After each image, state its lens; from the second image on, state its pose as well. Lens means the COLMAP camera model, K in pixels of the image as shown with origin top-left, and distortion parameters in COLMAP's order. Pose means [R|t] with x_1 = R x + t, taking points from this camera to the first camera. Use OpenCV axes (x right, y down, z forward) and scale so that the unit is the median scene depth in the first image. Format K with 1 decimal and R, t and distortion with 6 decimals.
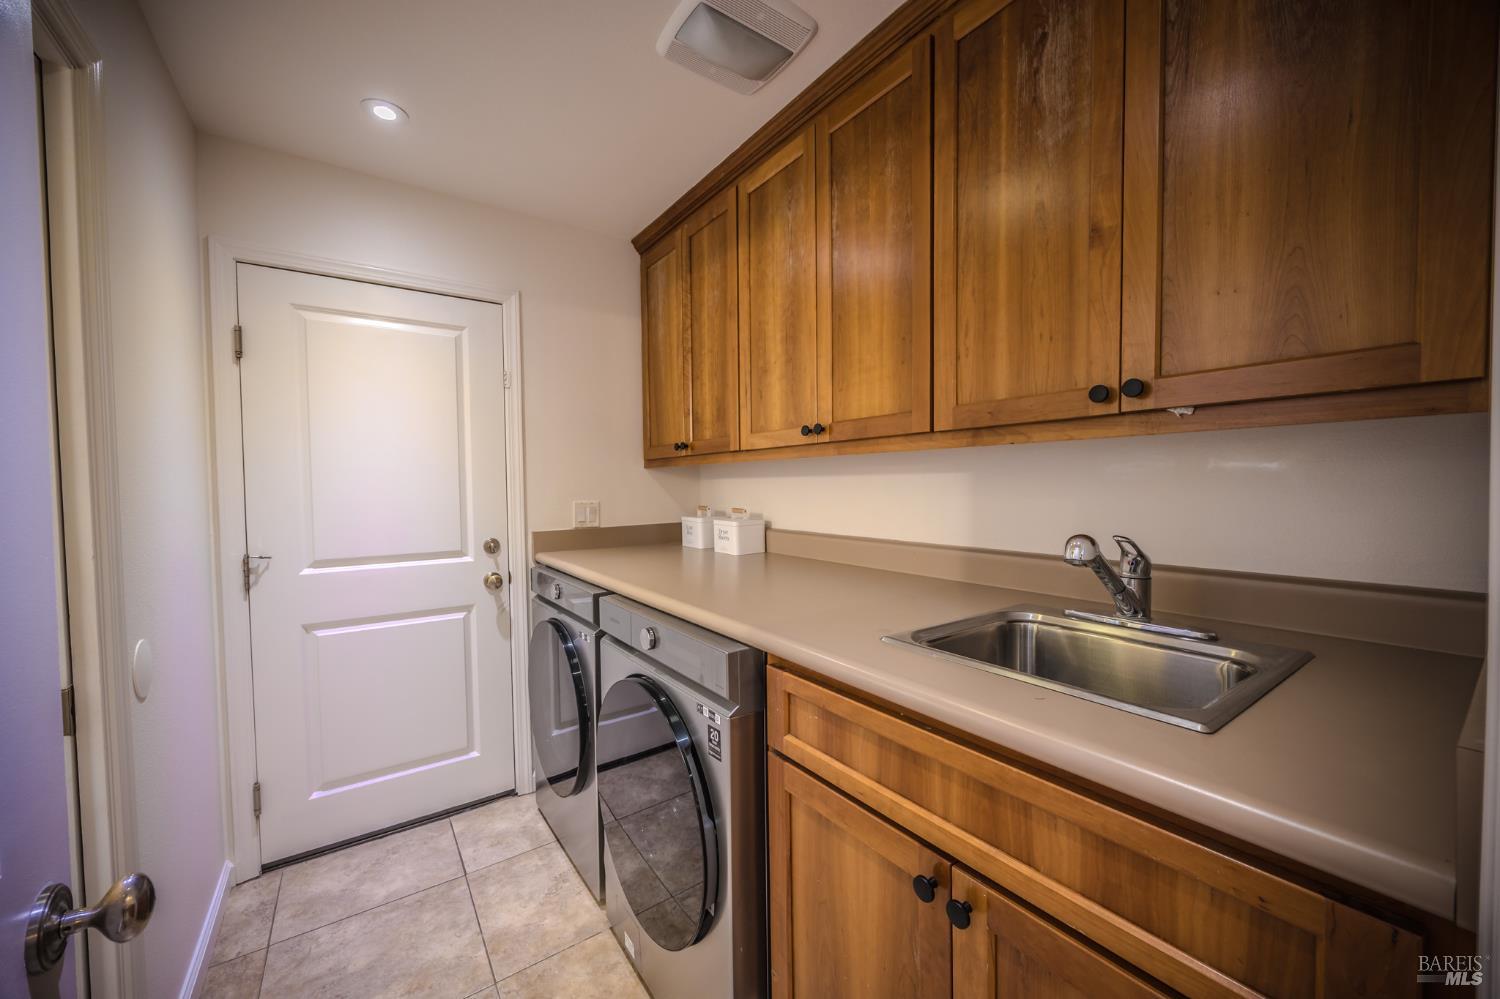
lens RADIAL K [[566.3, 0, 755.1], [0, 566.3, 504.3], [0, 0, 1]] dist [-0.002584, 0.000069]
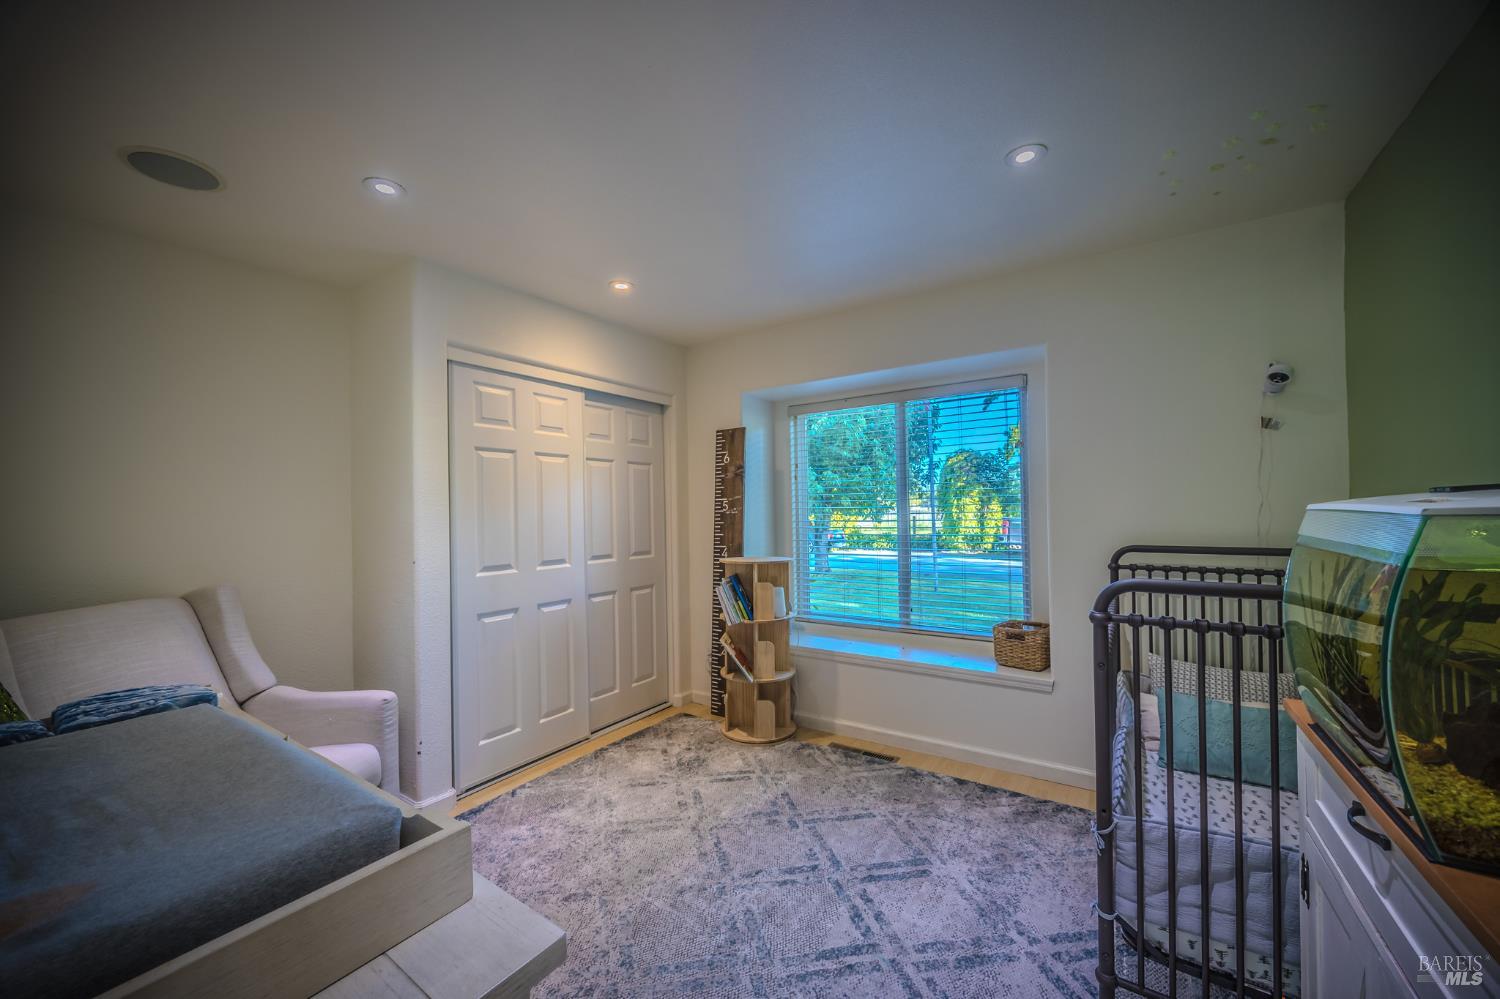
lens RADIAL K [[566.3, 0, 755.1], [0, 566.3, 504.3], [0, 0, 1]] dist [-0.002584, 0.000069]
pose [[0.930203, -0.005290, 0.367009, -0.700907], [0.024625, 0.998543, -0.048021, 0.030117], [-0.366220, 0.053707, 0.928977, -0.545773]]
